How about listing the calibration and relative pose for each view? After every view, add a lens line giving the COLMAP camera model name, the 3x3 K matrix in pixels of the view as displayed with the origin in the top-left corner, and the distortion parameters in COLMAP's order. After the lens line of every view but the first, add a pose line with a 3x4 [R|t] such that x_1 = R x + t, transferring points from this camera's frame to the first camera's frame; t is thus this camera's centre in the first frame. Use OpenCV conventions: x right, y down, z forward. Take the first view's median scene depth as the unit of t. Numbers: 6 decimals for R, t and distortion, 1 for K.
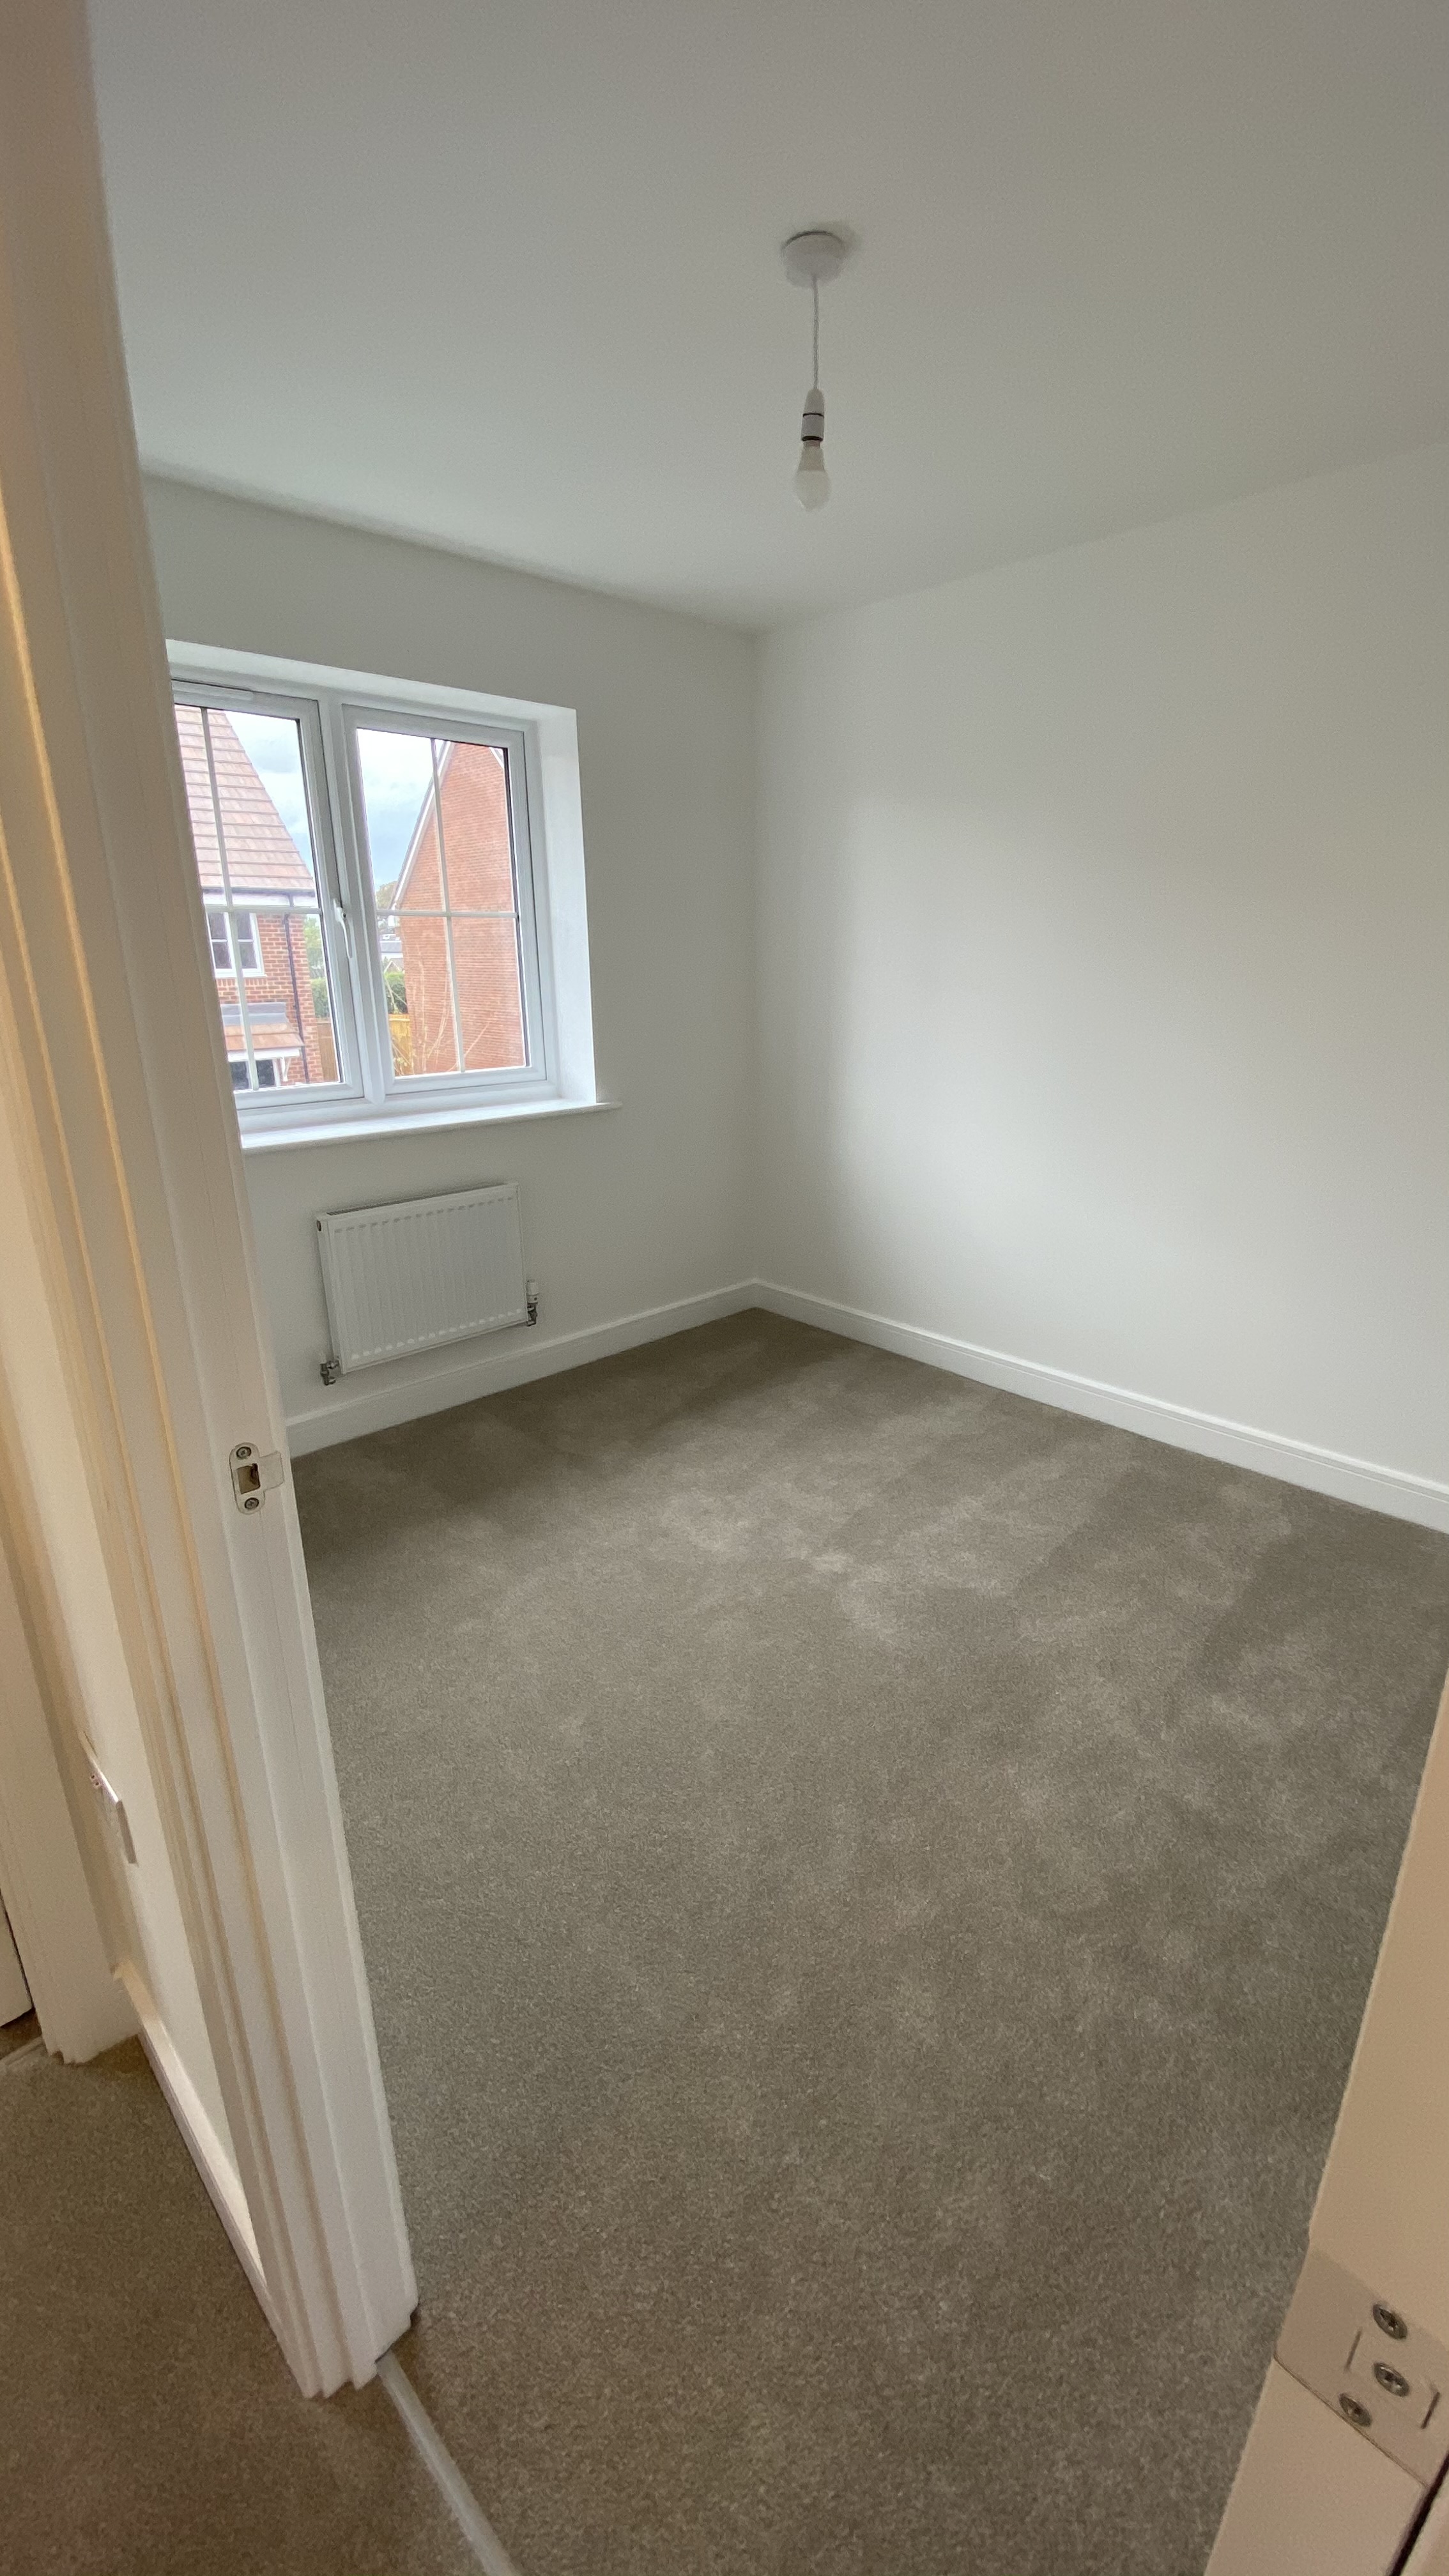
lens RADIAL K [[1037.7, 0, 712.4], [0, 1037.7, 1292.1], [0, 0, 1]] dist [0.015757, -0.000075]
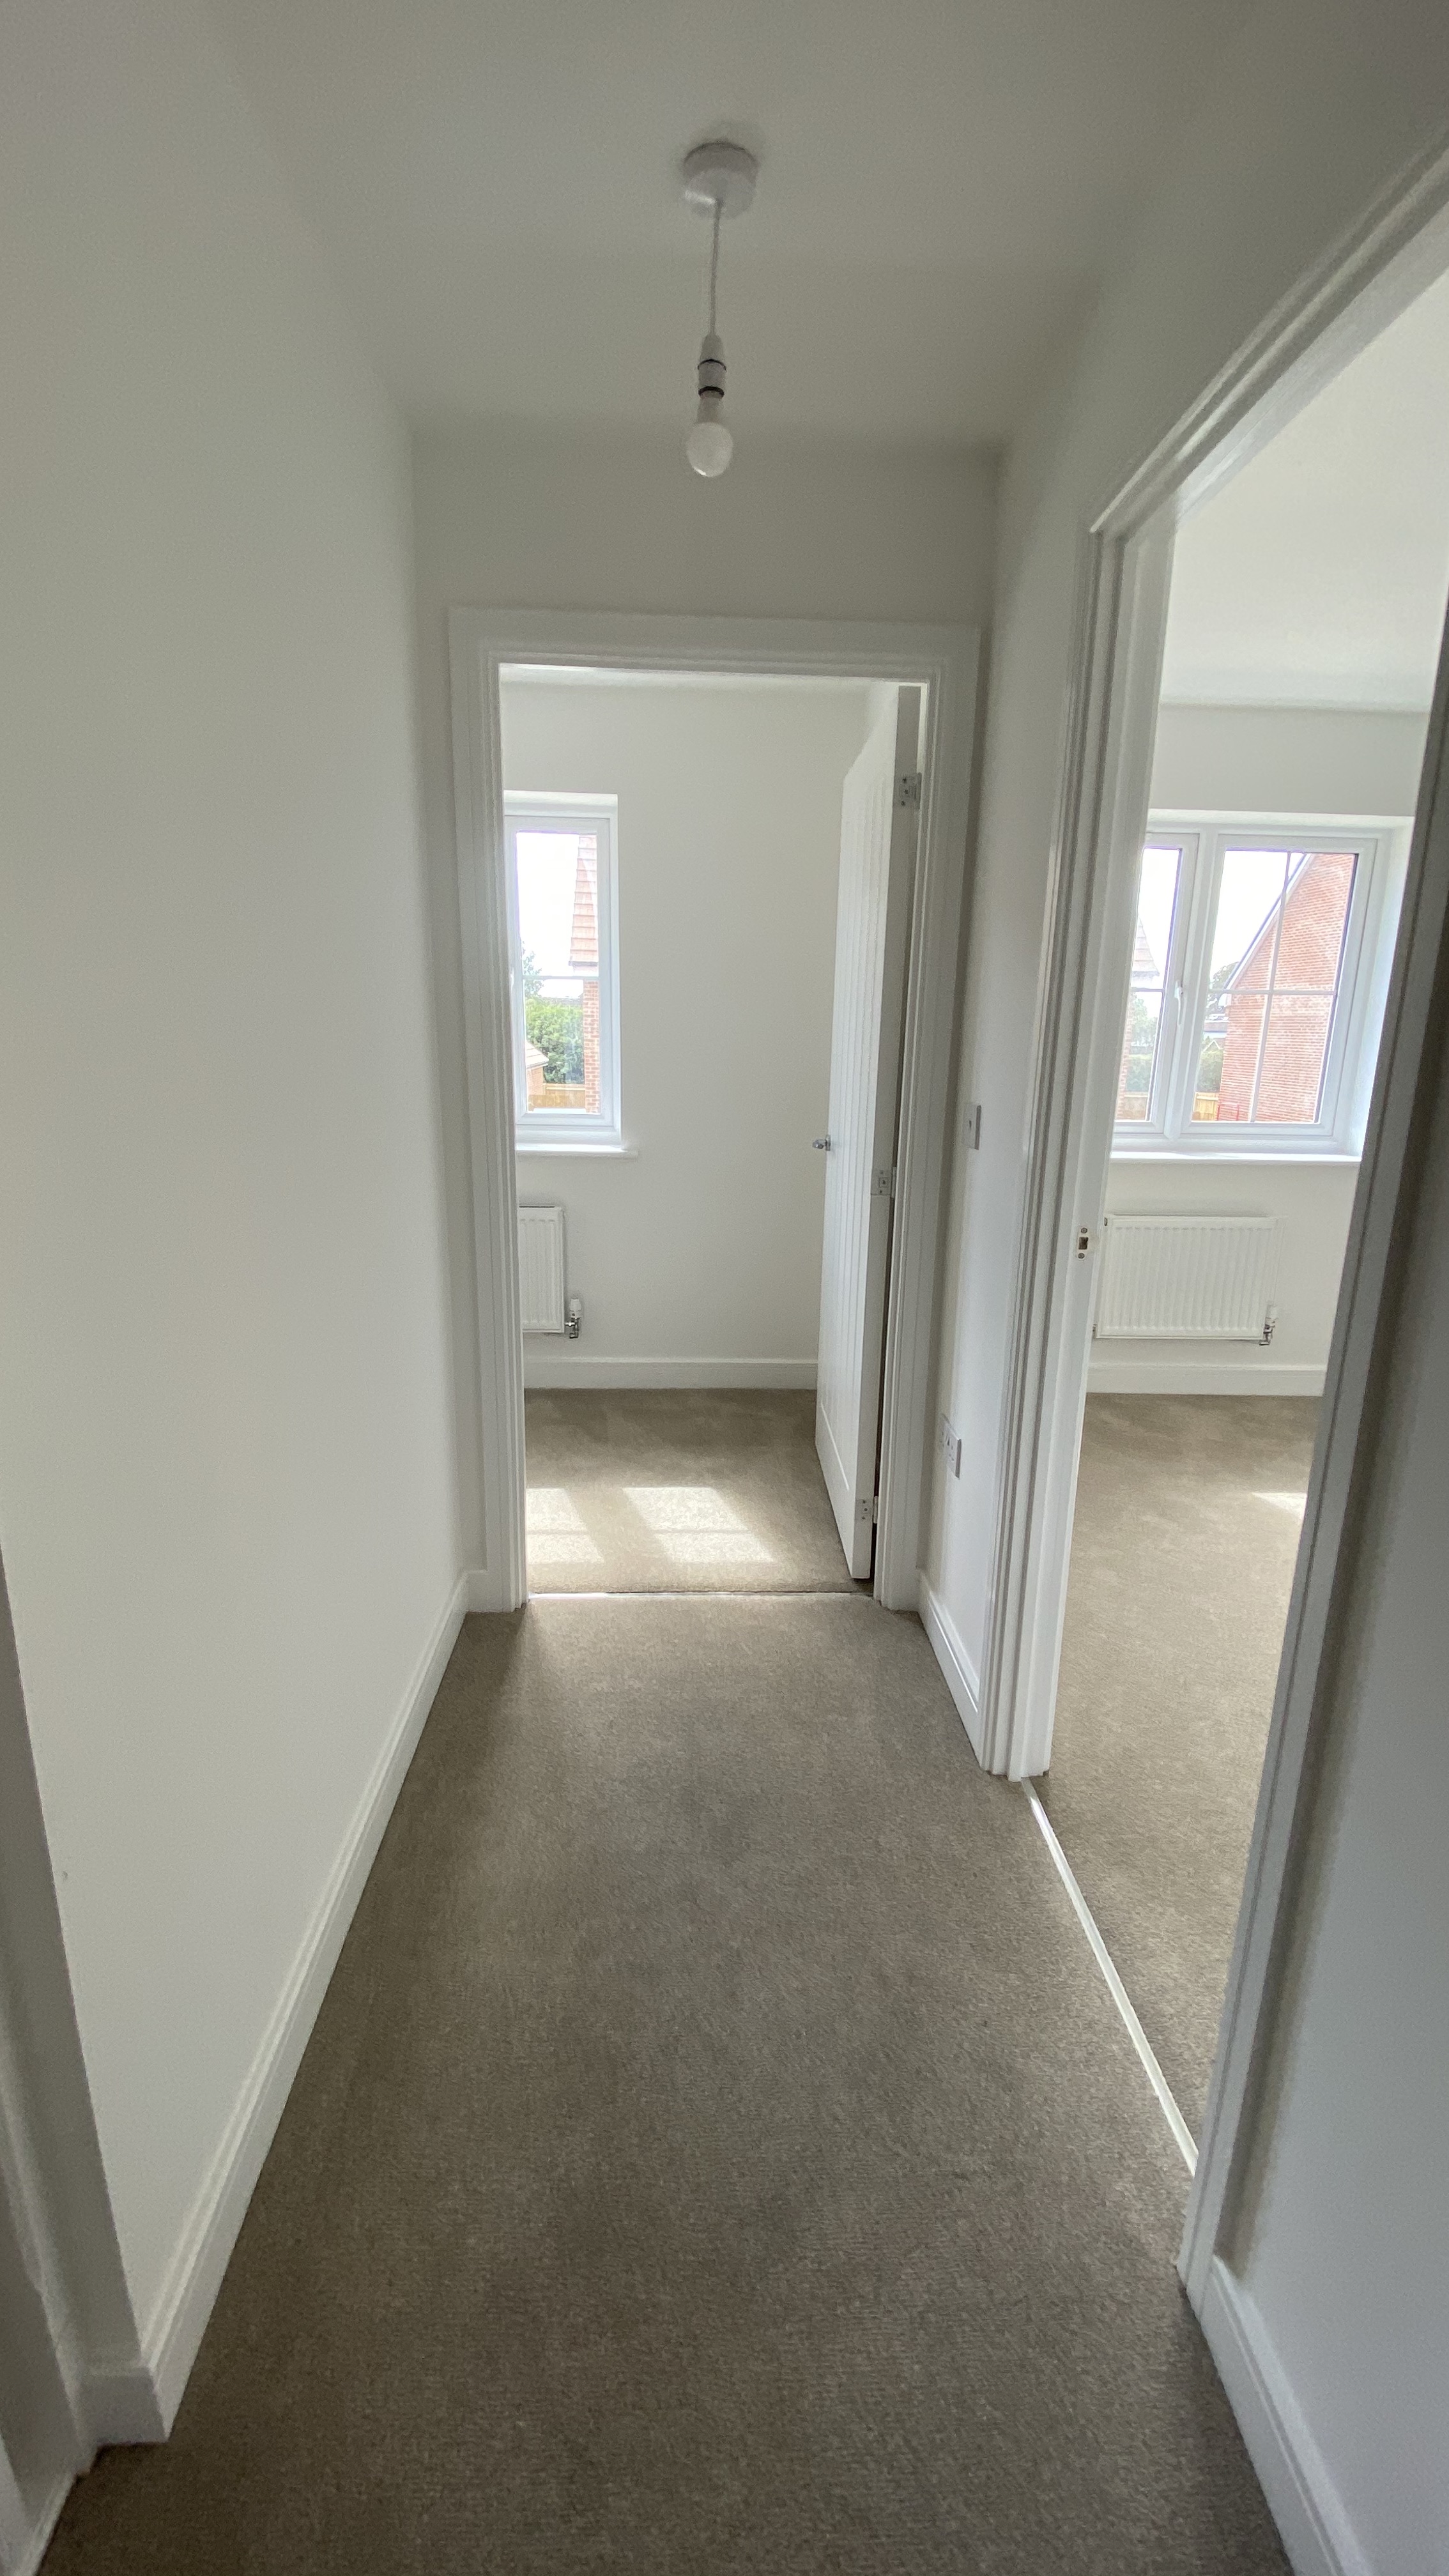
lens RADIAL K [[1037.7, 0, 712.4], [0, 1037.7, 1292.1], [0, 0, 1]] dist [0.015757, -0.000075]
pose [[0.749198, 0.183941, -0.636292, 0.097135], [-0.227150, 0.973759, 0.014041, 0.108050], [0.622178, 0.134014, 0.771320, -0.295515]]
